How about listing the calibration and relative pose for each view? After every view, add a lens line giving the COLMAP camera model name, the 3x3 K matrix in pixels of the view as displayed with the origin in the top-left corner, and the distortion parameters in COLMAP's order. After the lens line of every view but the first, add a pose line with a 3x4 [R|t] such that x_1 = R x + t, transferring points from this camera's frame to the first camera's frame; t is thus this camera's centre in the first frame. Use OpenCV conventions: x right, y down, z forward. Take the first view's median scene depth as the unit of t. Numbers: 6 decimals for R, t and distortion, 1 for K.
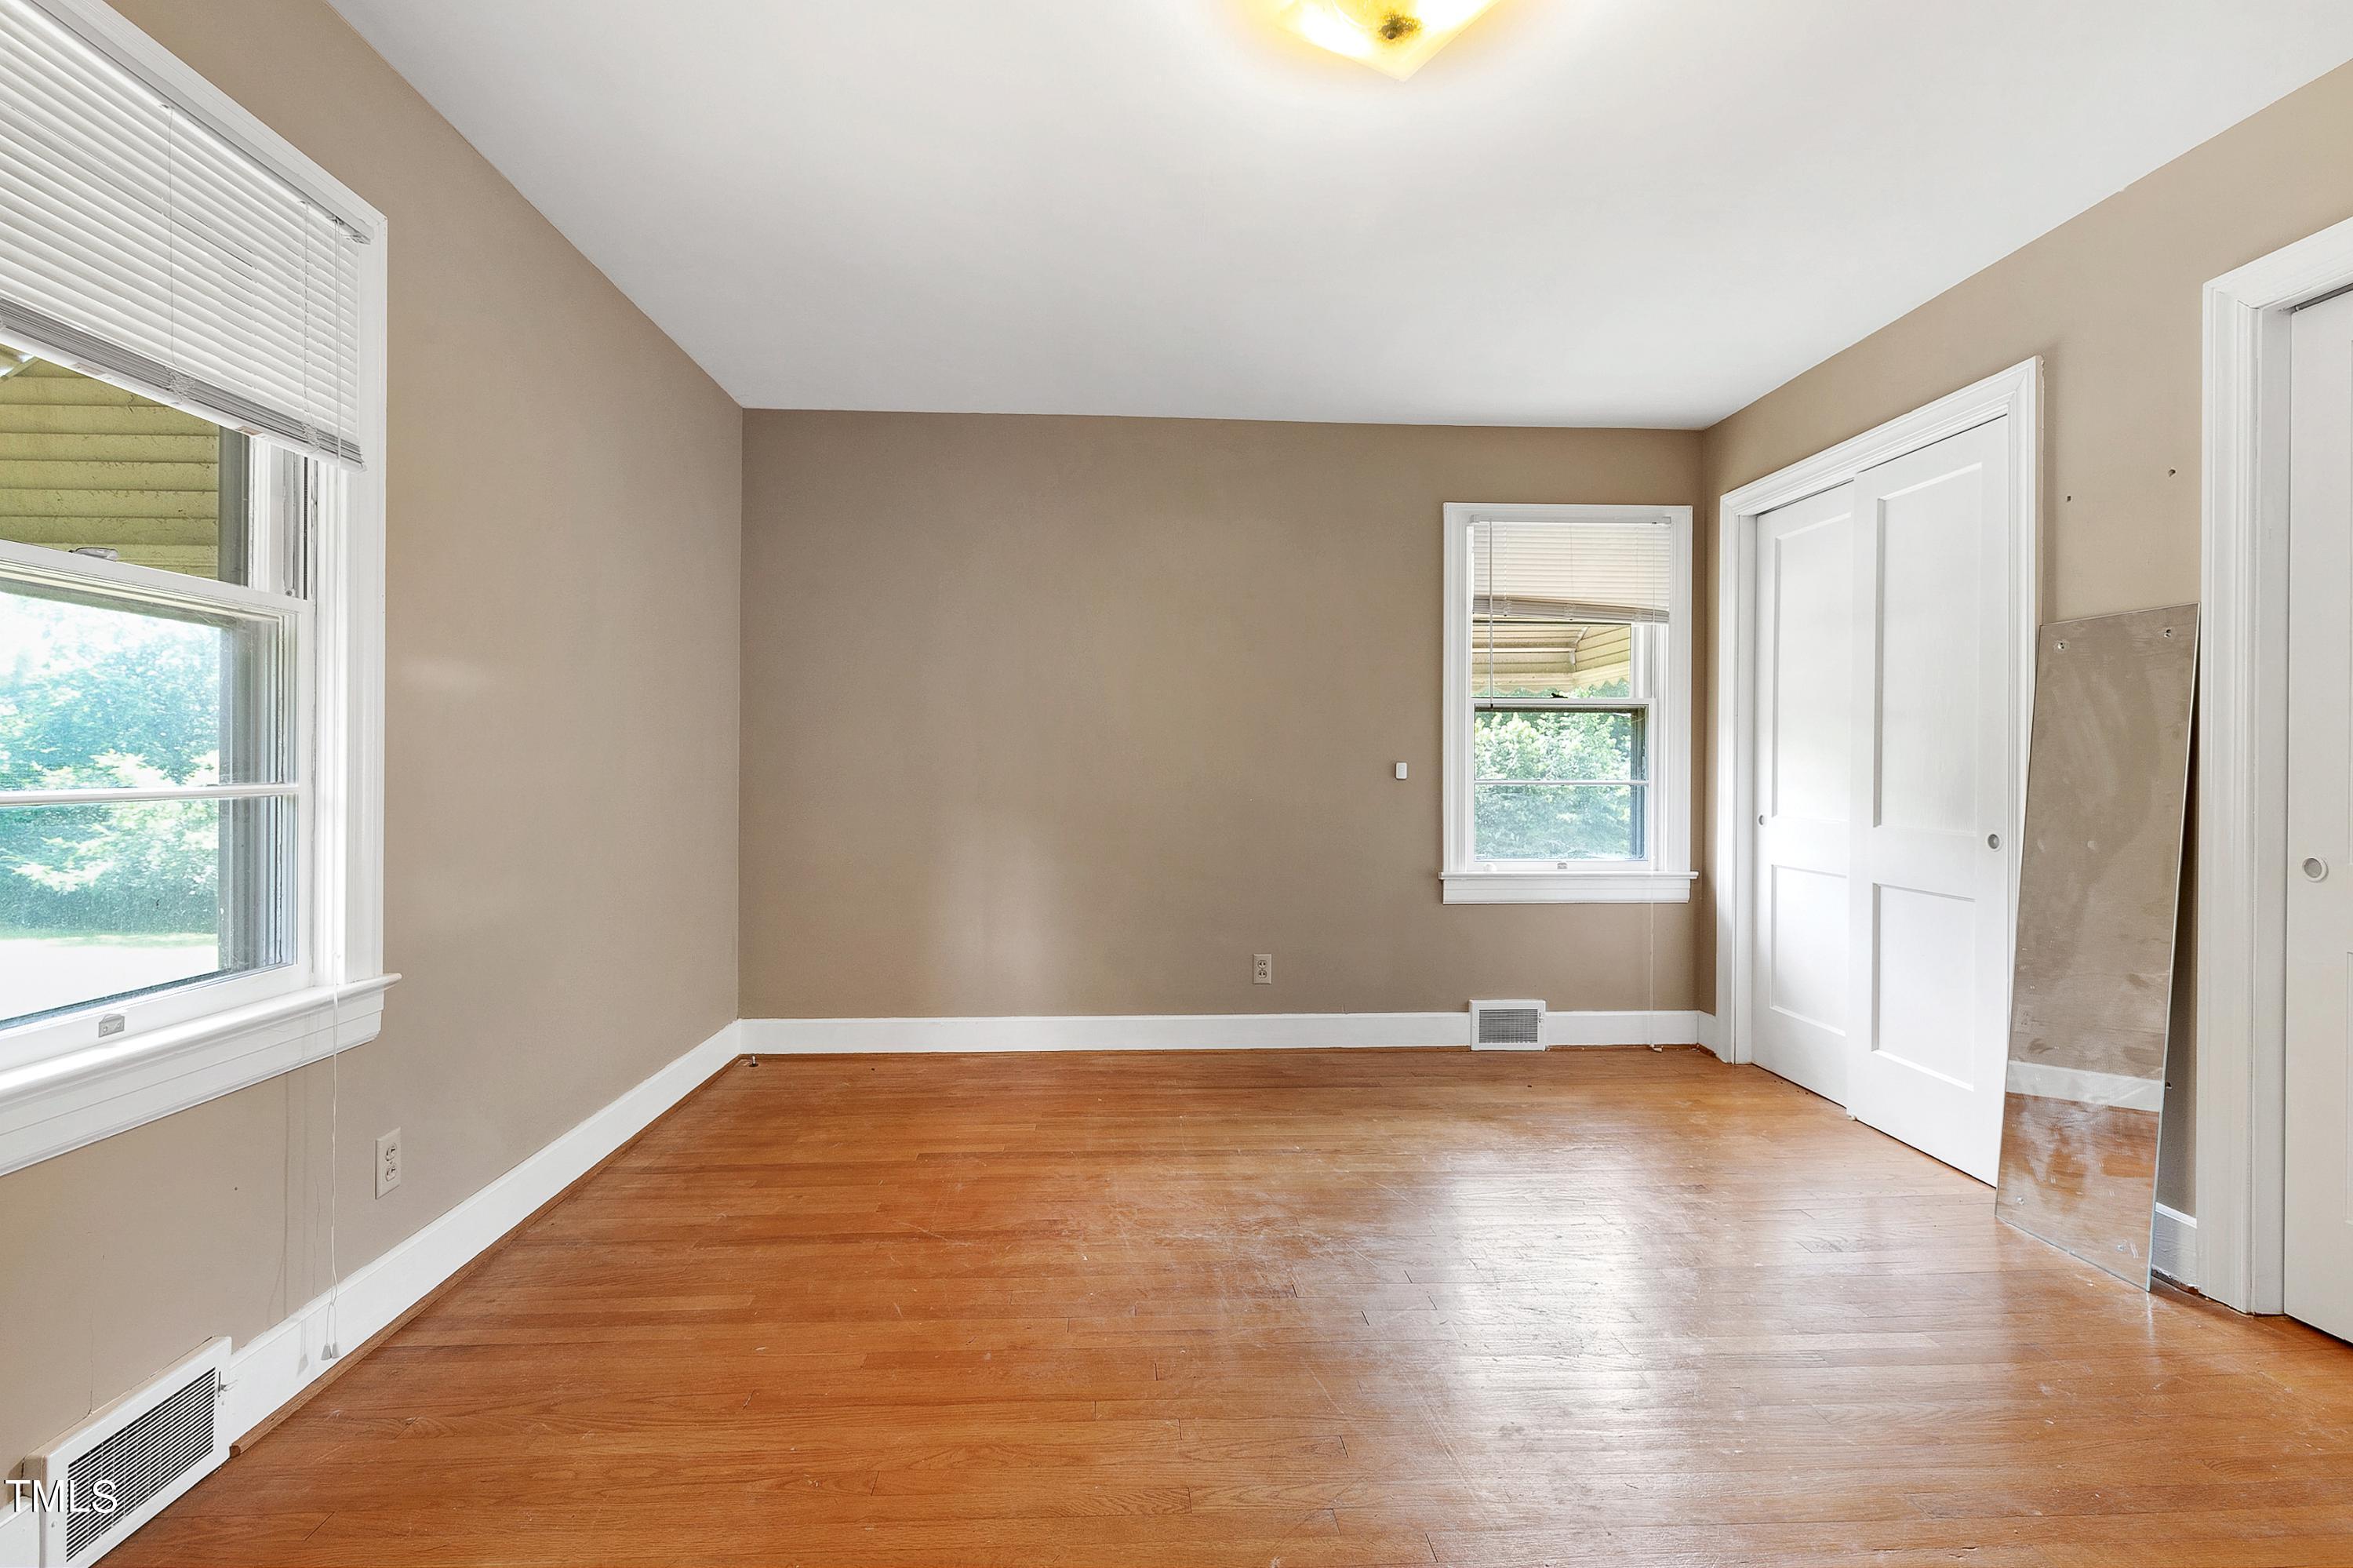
lens RADIAL K [[1069.7, 0, 1170.2], [0, 1069.7, 762.2], [0, 0, 1]] dist [0.002623, 0.000094]
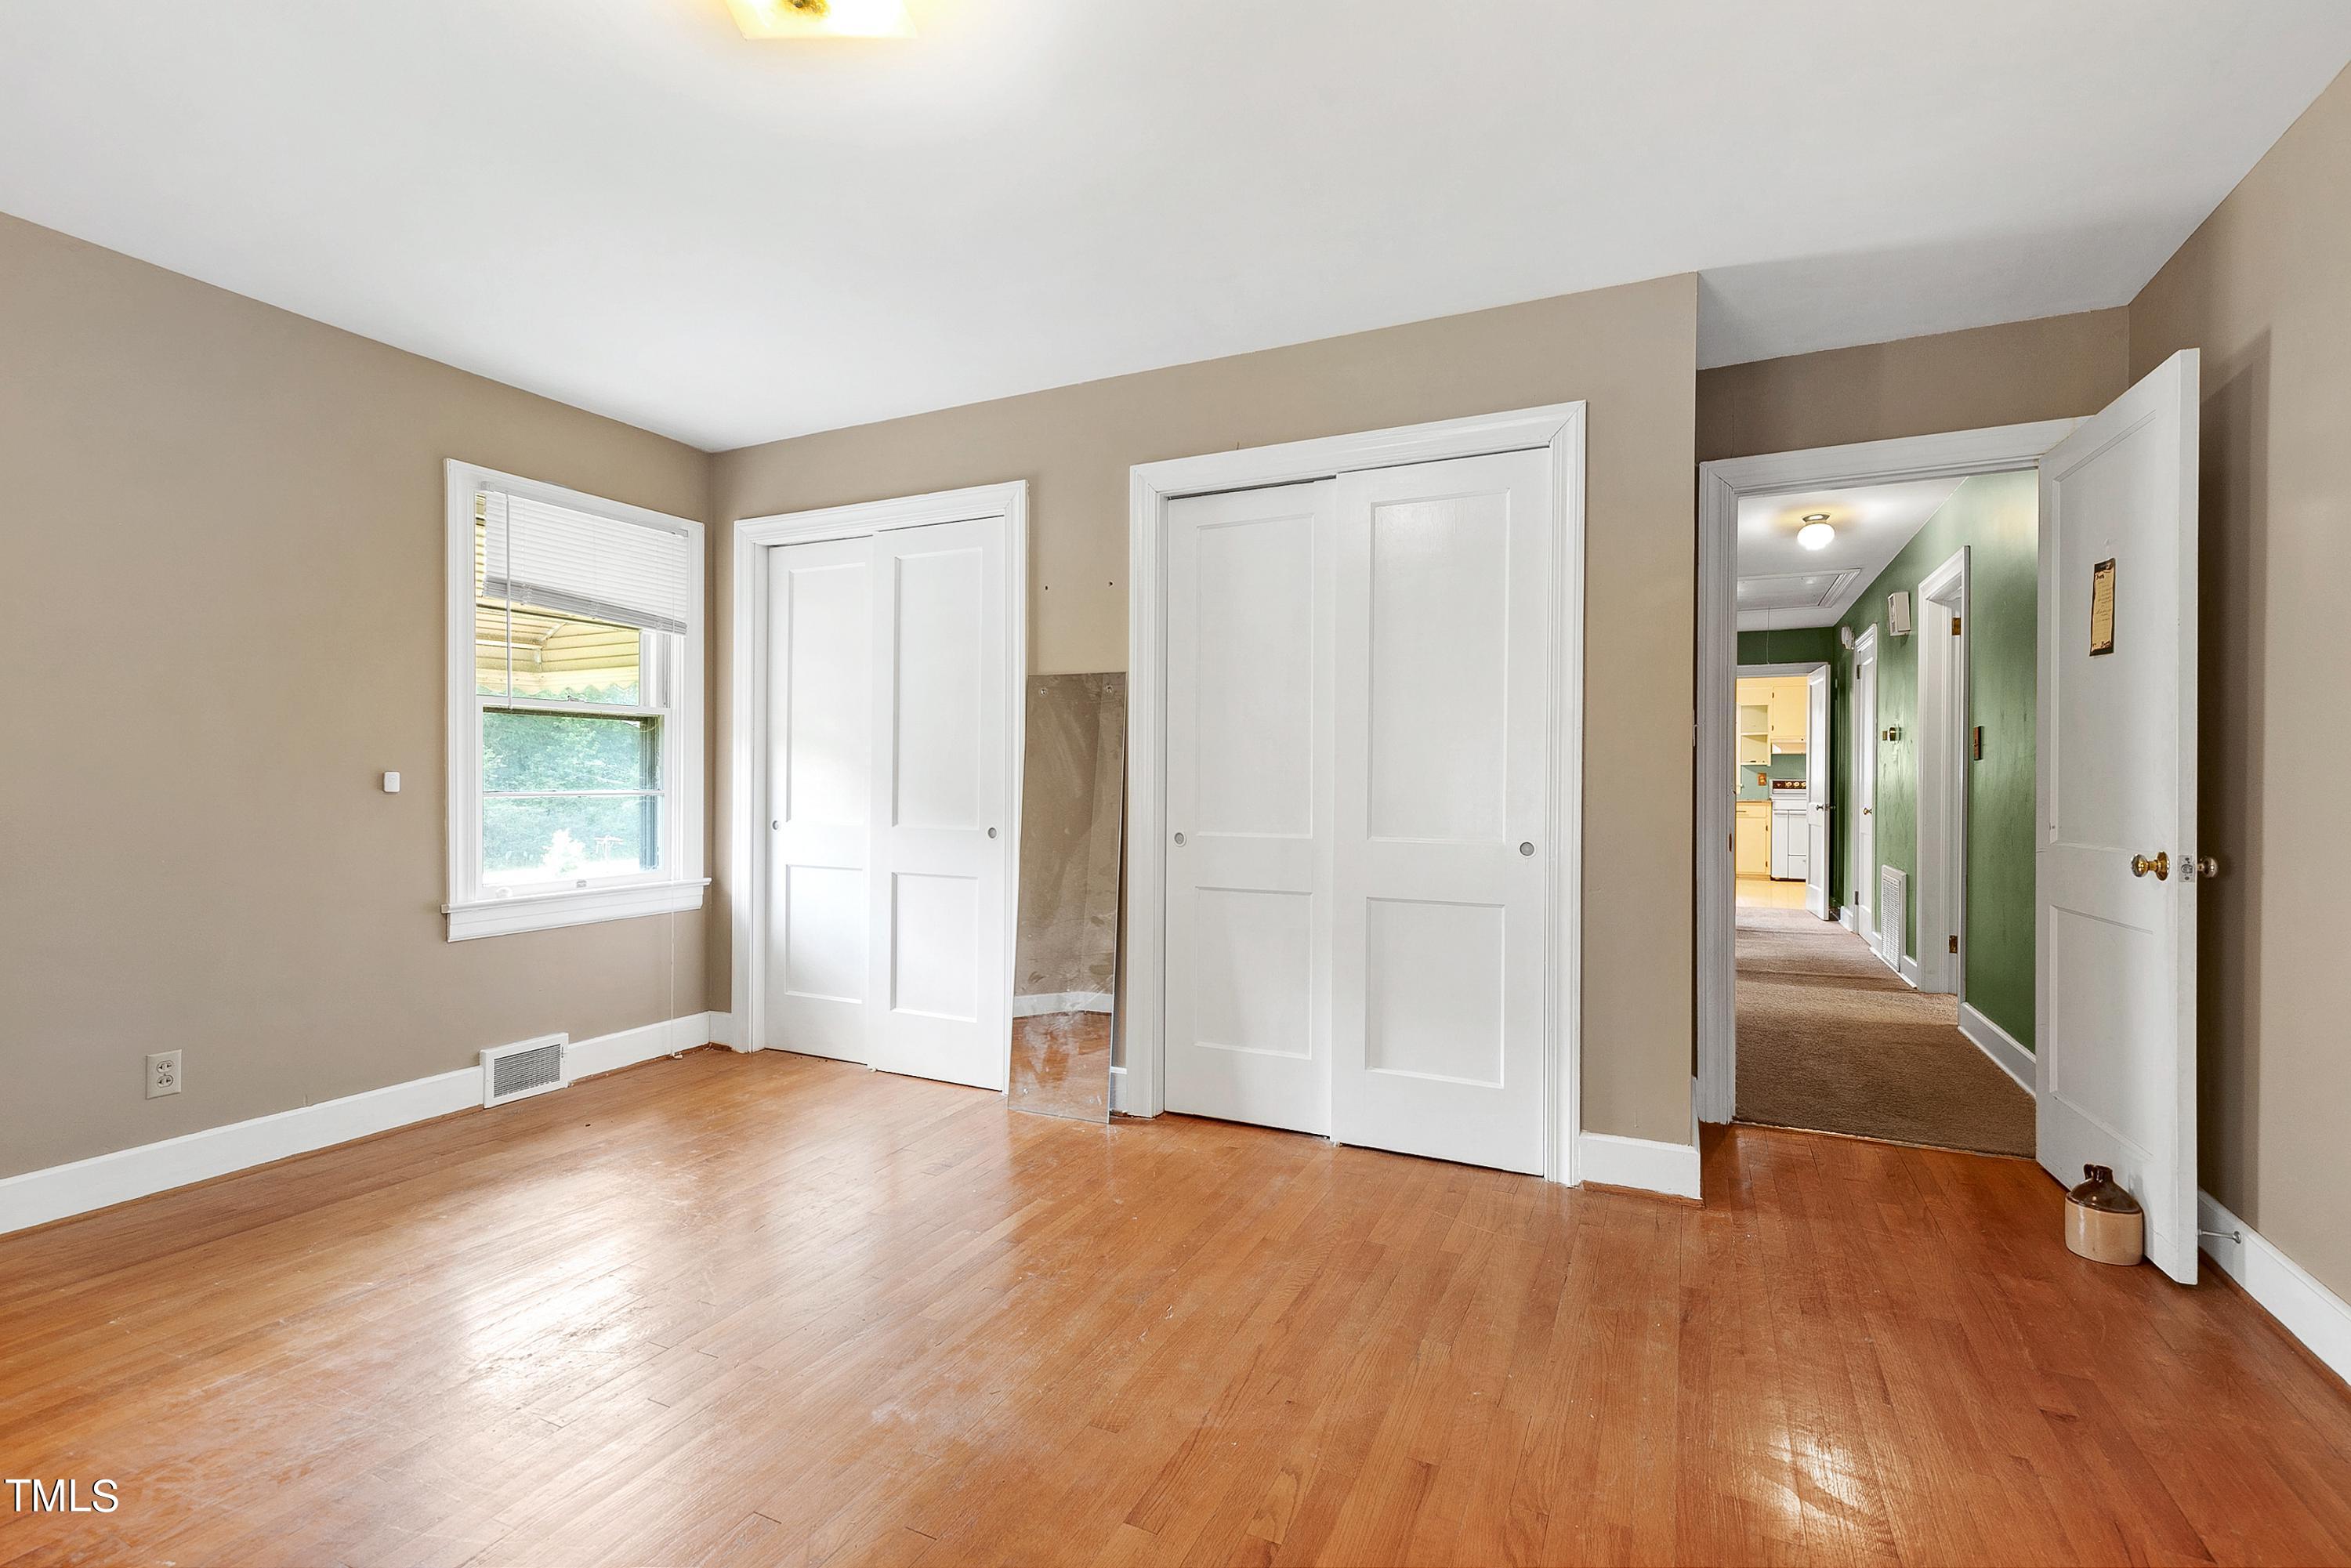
lens RADIAL K [[1064.9, 0, 1175.5], [0, 1064.9, 784.0], [0, 0, 1]] dist [0.008913, 0.000088]
pose [[0.487448, -0.007624, 0.873119, -0.204264], [-0.004322, 0.999929, 0.011144, -0.002221], [-0.873141, -0.009206, 0.487381, 0.108246]]
